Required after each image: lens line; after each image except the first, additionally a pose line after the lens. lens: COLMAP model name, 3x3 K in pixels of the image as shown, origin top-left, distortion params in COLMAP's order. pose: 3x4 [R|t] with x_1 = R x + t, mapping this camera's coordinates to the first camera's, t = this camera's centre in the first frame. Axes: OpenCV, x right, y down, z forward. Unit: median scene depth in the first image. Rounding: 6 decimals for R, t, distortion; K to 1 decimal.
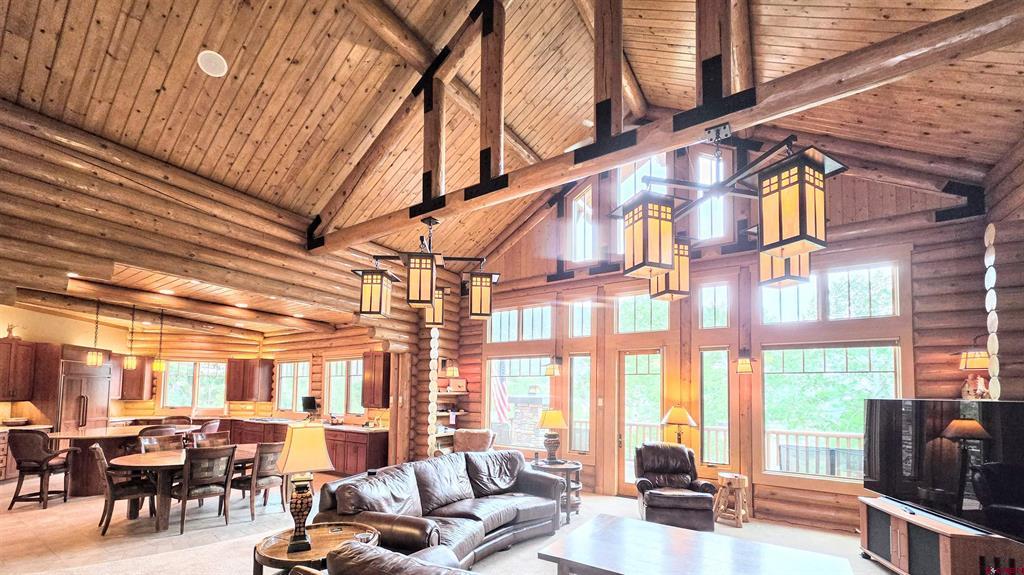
lens RADIAL K [[409.1, 0, 509.1], [0, 409.1, 374.2], [0, 0, 1]] dist [-0.003214, 0.001400]
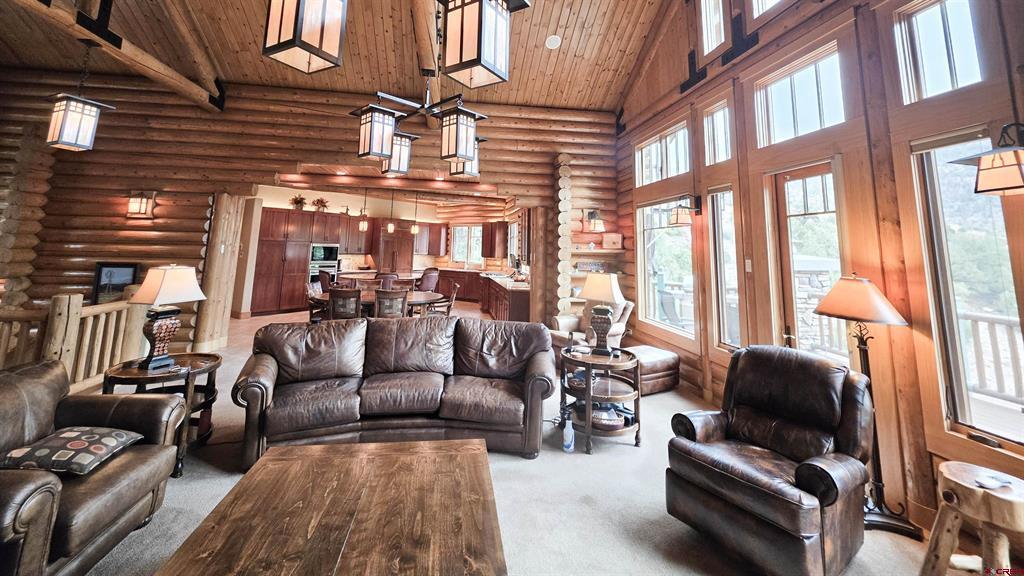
lens RADIAL K [[409.1, 0, 506.8], [0, 409.1, 184.8], [0, 0, 1]] dist [-0.003214, 0.001400]
pose [[0.667692, -0.114778, -0.735536, 0.430260], [0.022966, 0.990748, -0.133755, 0.023245], [0.744083, 0.072415, 0.664151, 0.336957]]
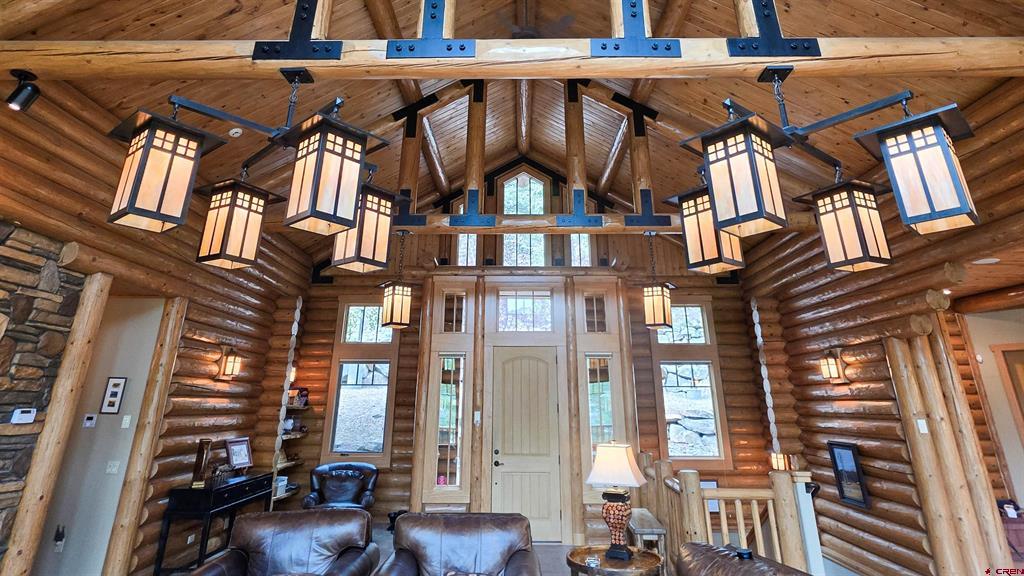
lens RADIAL K [[546.9, 0, 511.7], [0, 546.9, 184.1], [0, 0, 1]] dist [0.001035, -0.001466]
pose [[-0.842264, -0.217947, -0.493042, 0.283189], [0.008034, 0.909448, -0.415740, 0.033648], [0.539006, -0.354124, -0.764244, 0.882907]]
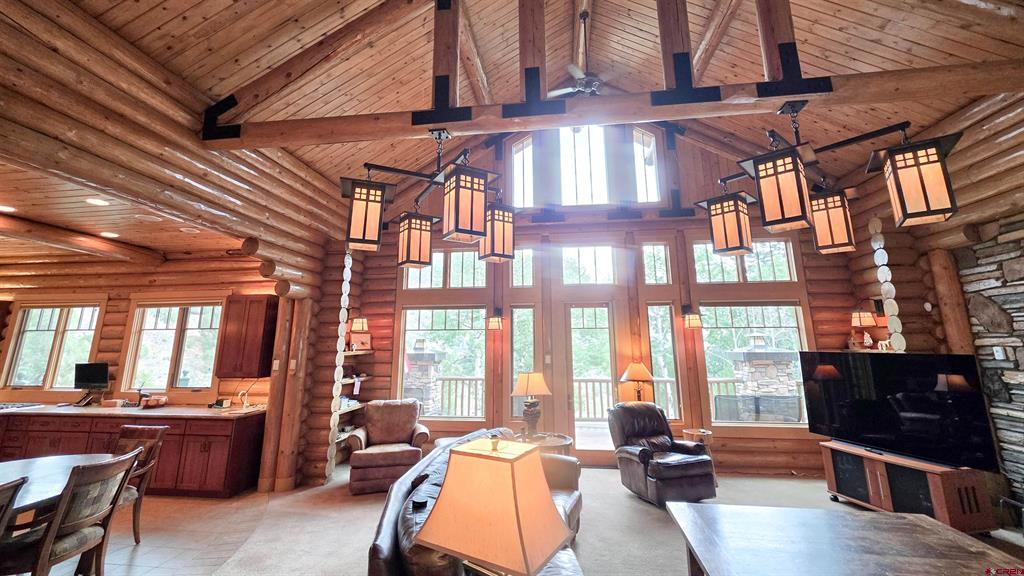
lens RADIAL K [[408.8, 0, 508.4], [0, 408.8, 252.5], [0, 0, 1]] dist [-0.002474, 0.000388]
pose [[0.899460, 0.077454, 0.430084, -0.265326], [-0.003364, 0.985366, -0.170420, -0.010627], [-0.436989, 0.151839, 0.886558, 0.187412]]
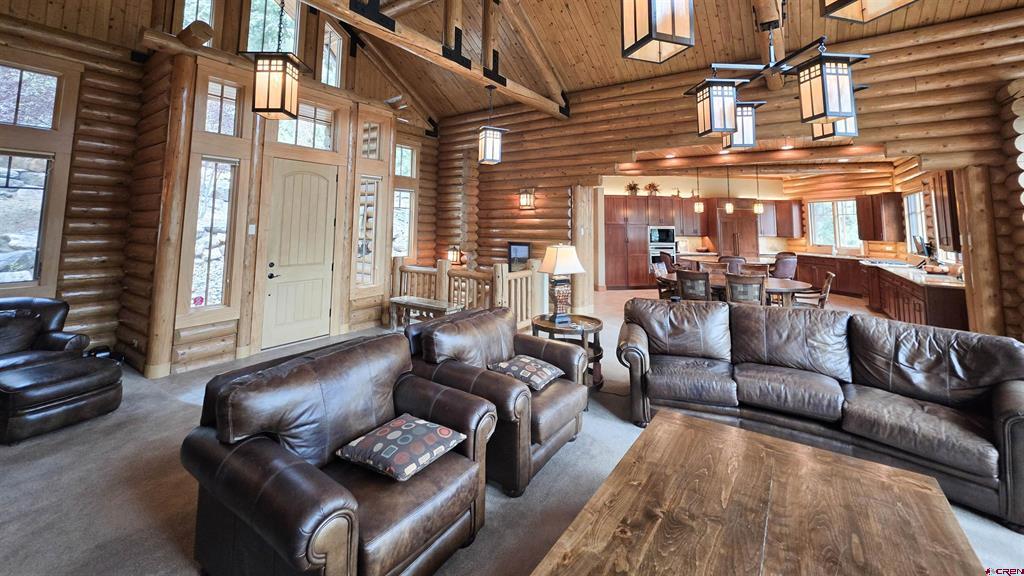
lens RADIAL K [[409.1, 0, 510.1], [0, 409.1, 185.4], [0, 0, 1]] dist [-0.003214, 0.001400]
pose [[-0.017717, -0.113925, -0.993331, 0.423341], [0.039169, 0.992646, -0.114545, 0.023252], [0.999076, -0.040938, -0.013125, 0.307431]]
